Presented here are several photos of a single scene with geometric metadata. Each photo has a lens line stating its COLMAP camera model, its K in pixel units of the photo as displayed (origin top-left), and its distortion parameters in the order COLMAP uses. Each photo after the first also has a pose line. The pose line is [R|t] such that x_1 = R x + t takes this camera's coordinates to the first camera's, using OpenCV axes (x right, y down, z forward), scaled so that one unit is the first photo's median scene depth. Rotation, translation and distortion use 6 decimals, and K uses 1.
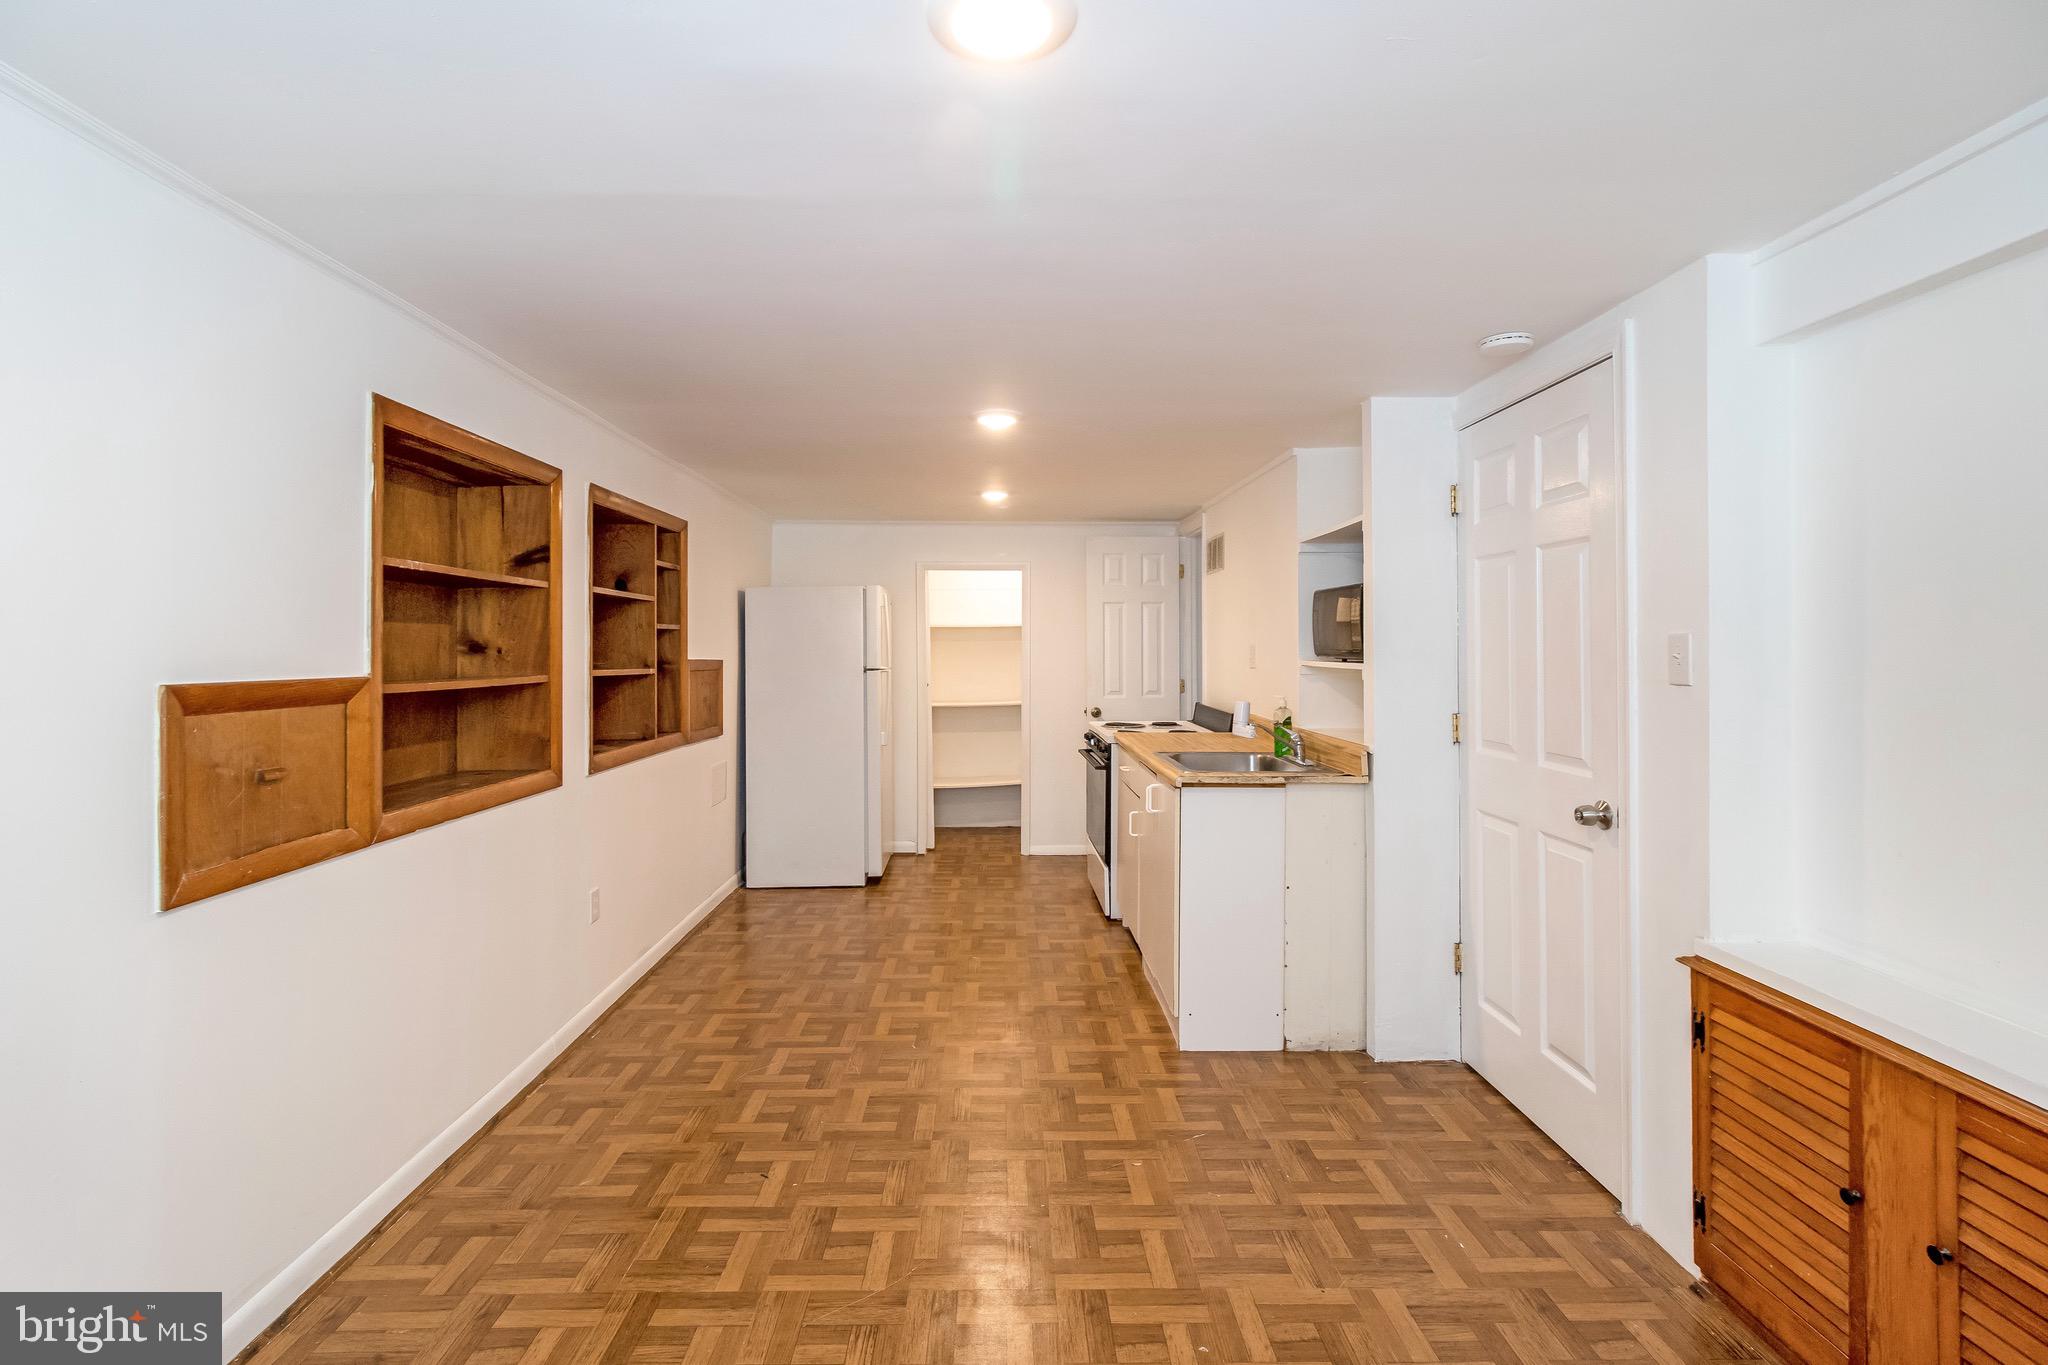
lens RADIAL K [[945.8, 0, 1018.3], [0, 945.8, 639.5], [0, 0, 1]] dist [-0.000430, -0.001501]
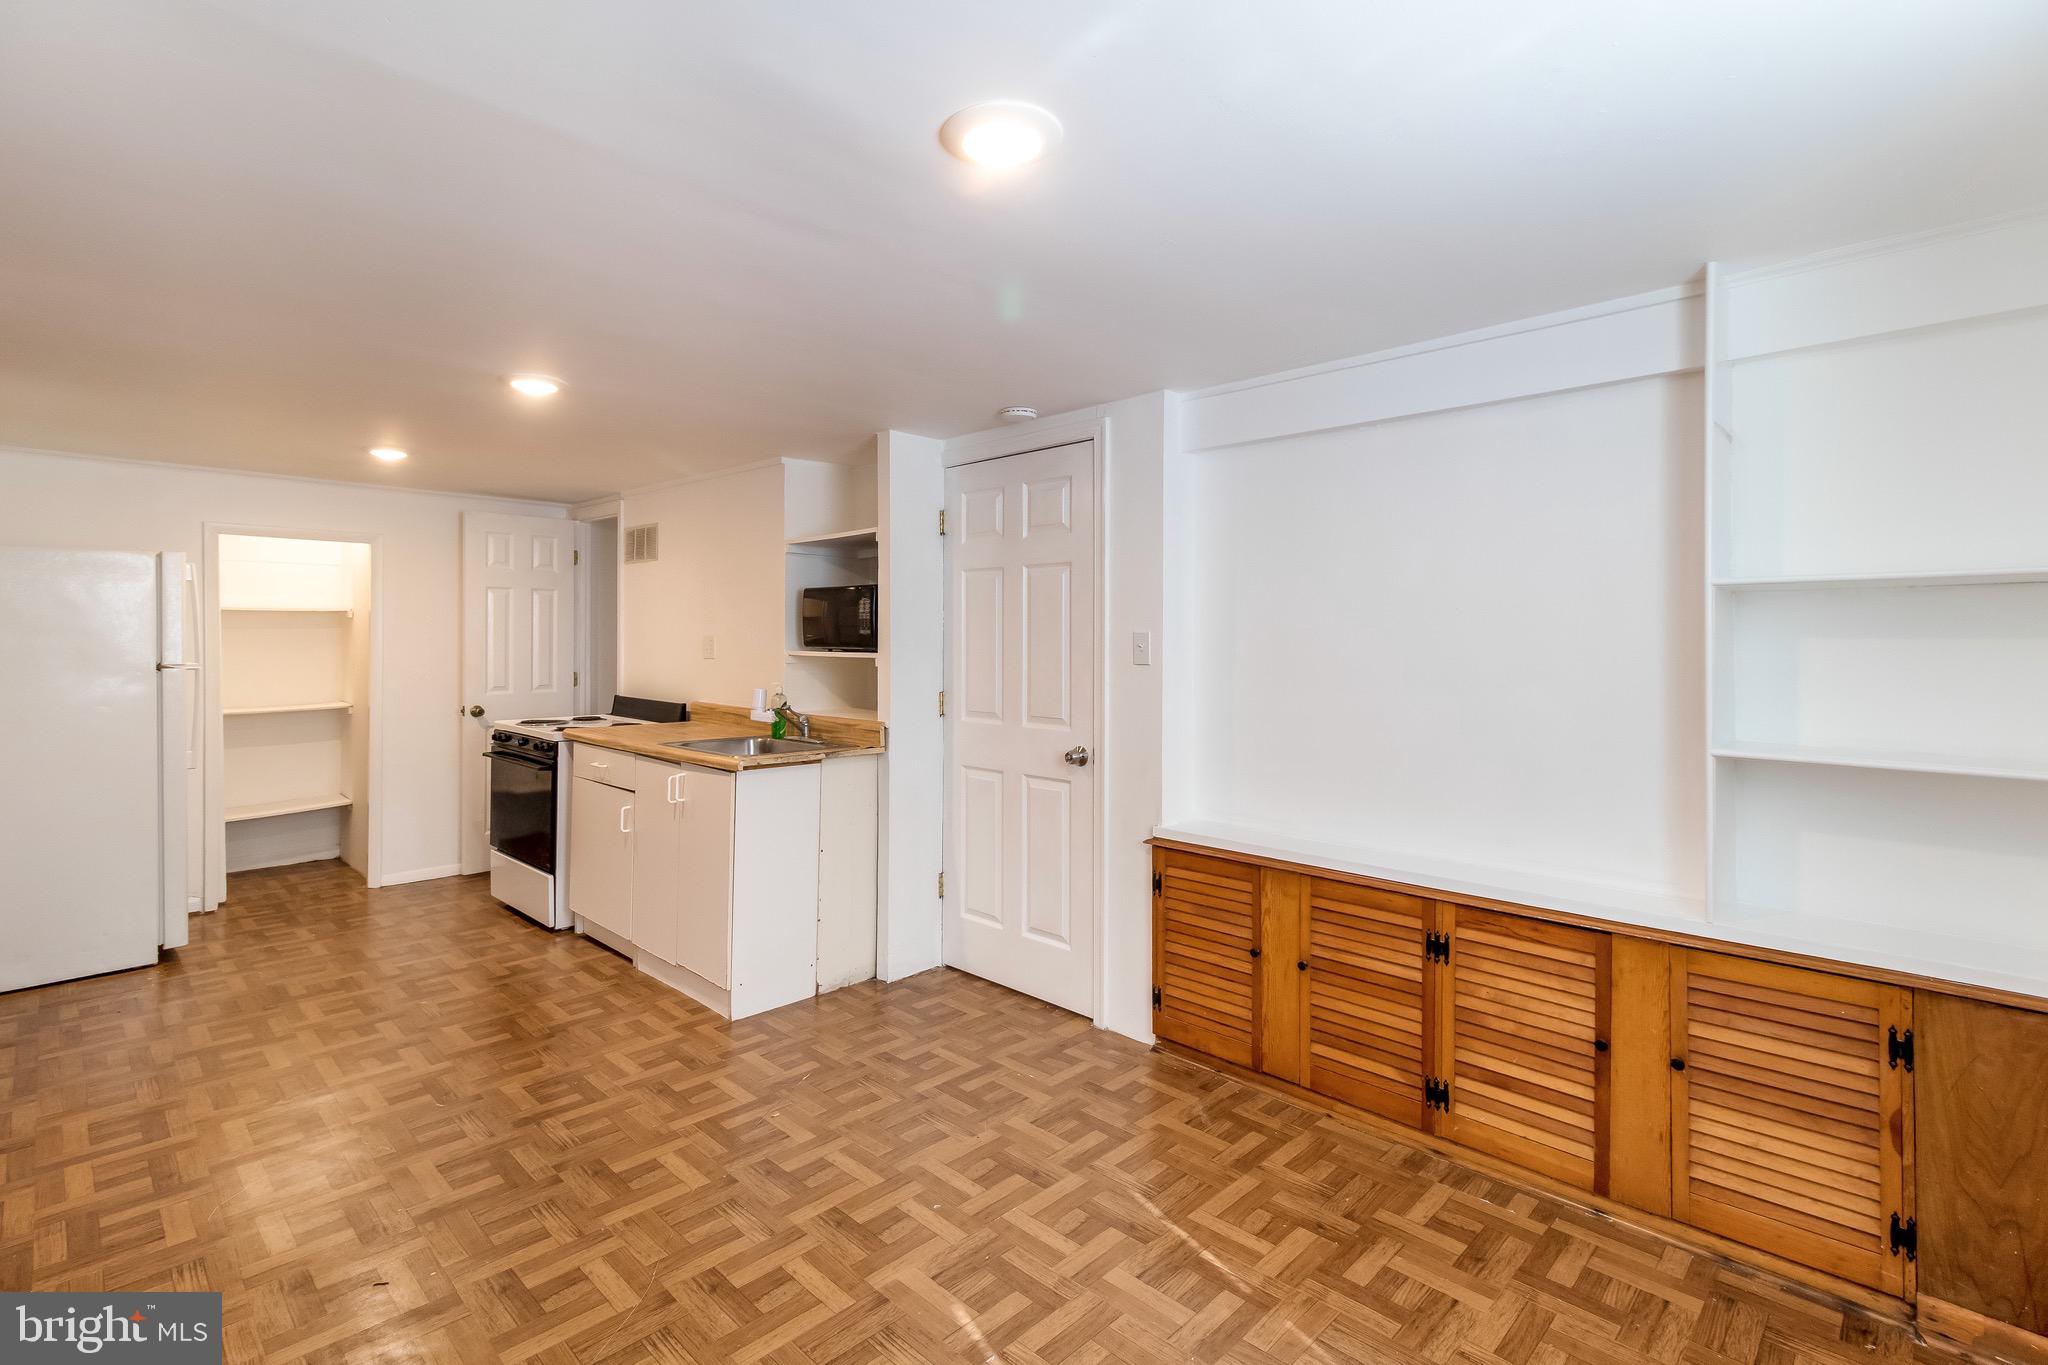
lens RADIAL K [[949.6, 0, 1011.5], [0, 949.6, 647.4], [0, 0, 1]] dist [0.016293, -0.012501]
pose [[0.713553, -0.002535, 0.700597, -0.397390], [-0.009828, 0.999859, 0.013628, 0.000593], [-0.700532, -0.016610, 0.713427, 0.034337]]
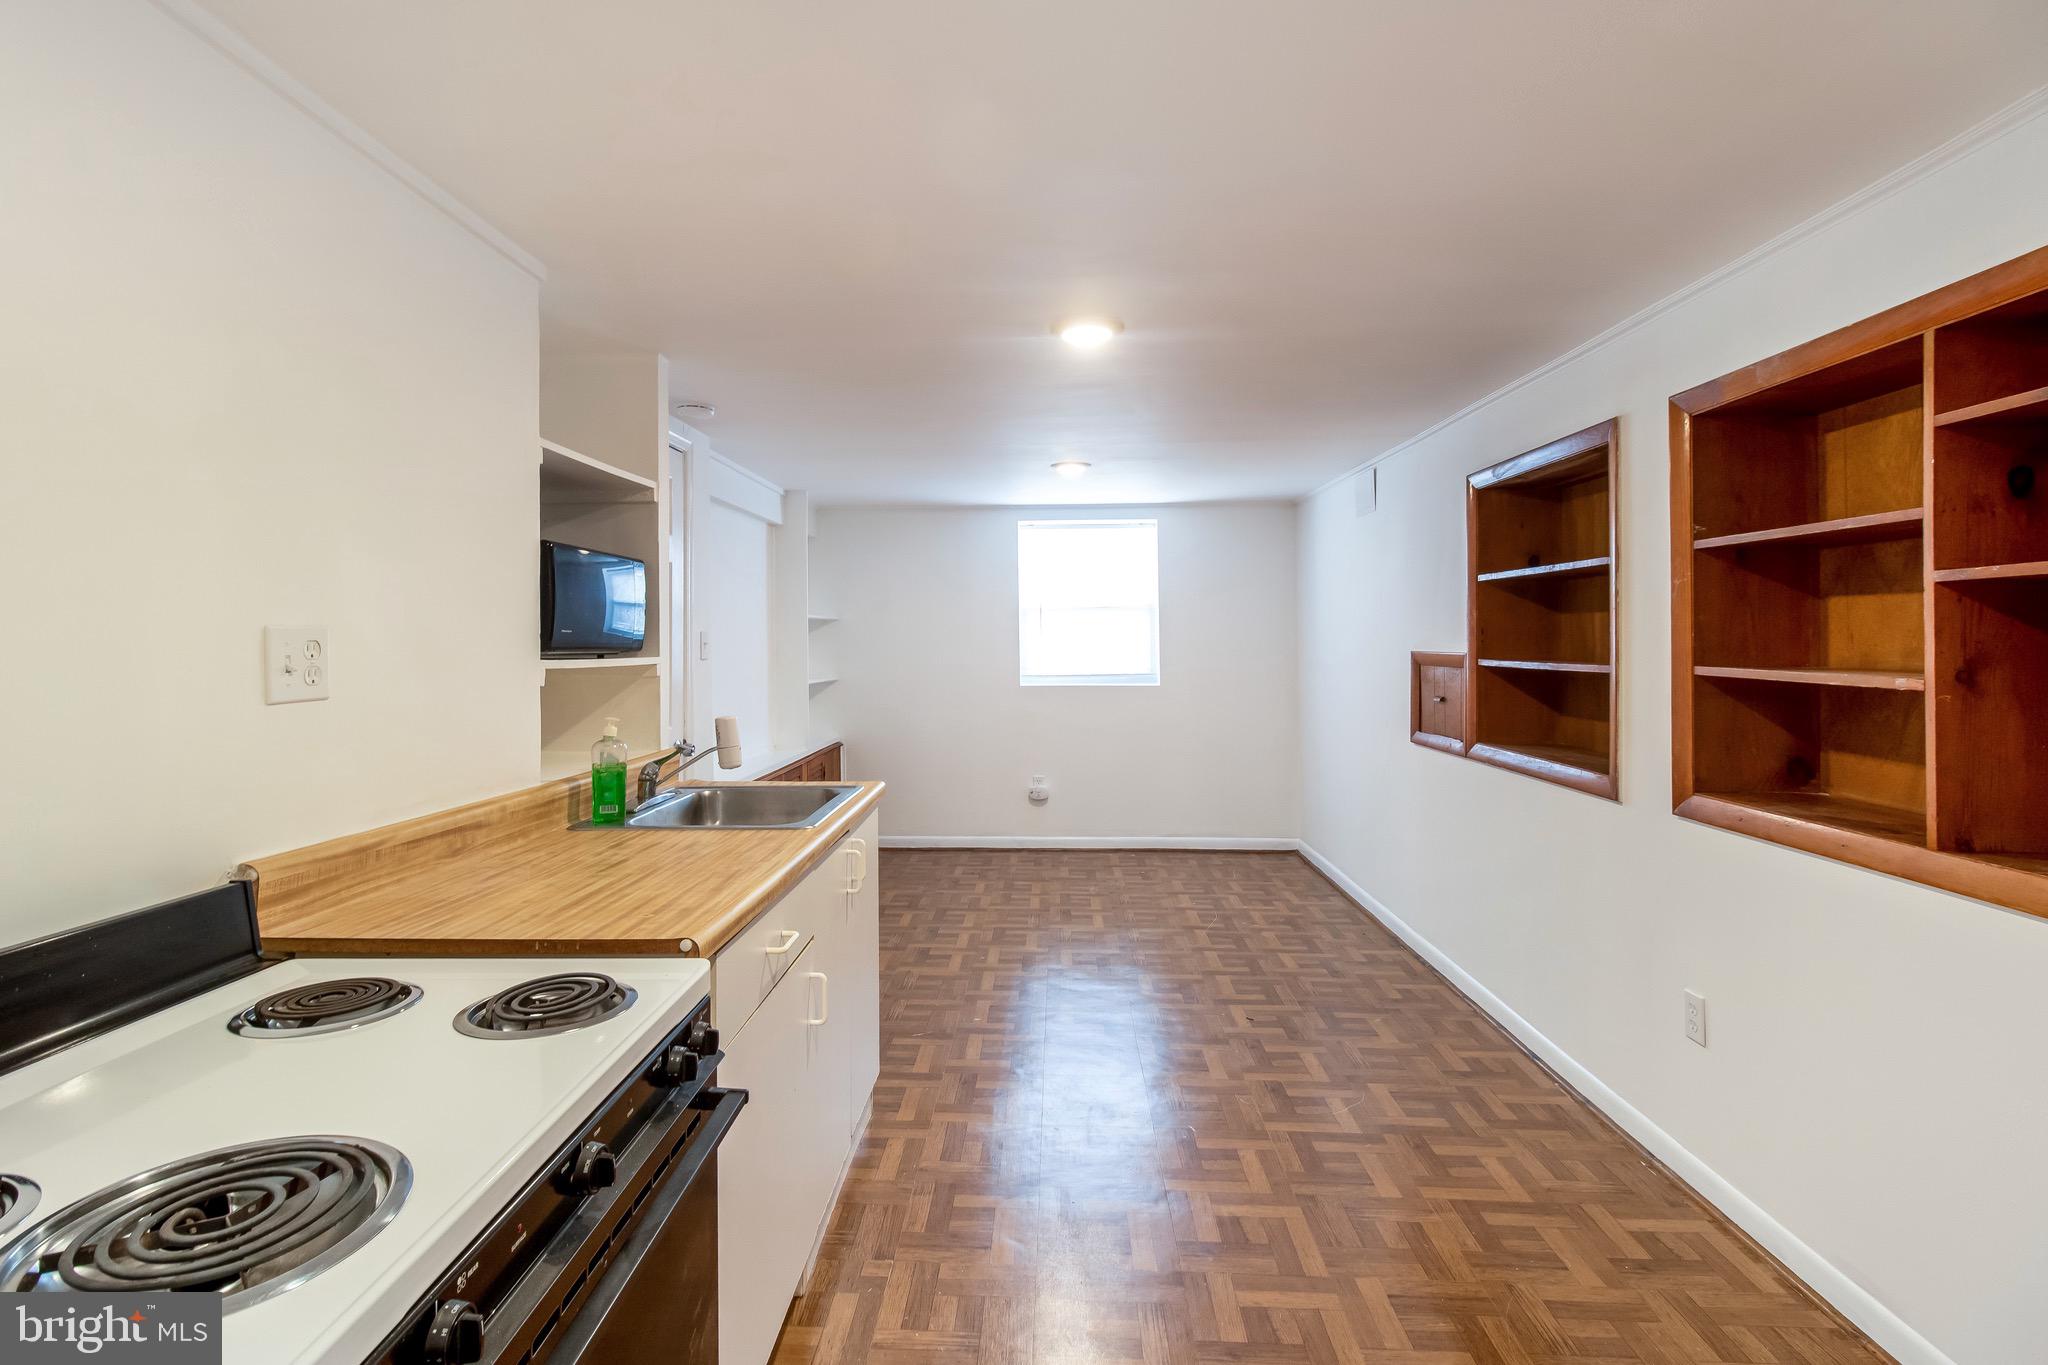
lens RADIAL K [[949.6, 0, 1011.5], [0, 949.6, 647.4], [0, 0, 1]] dist [0.016293, -0.012501]
pose [[-0.997536, 0.000833, 0.070150, -0.015789], [0.000454, 0.999985, -0.005424, 0.027898], [-0.070154, -0.005379, -0.997522, 2.085552]]
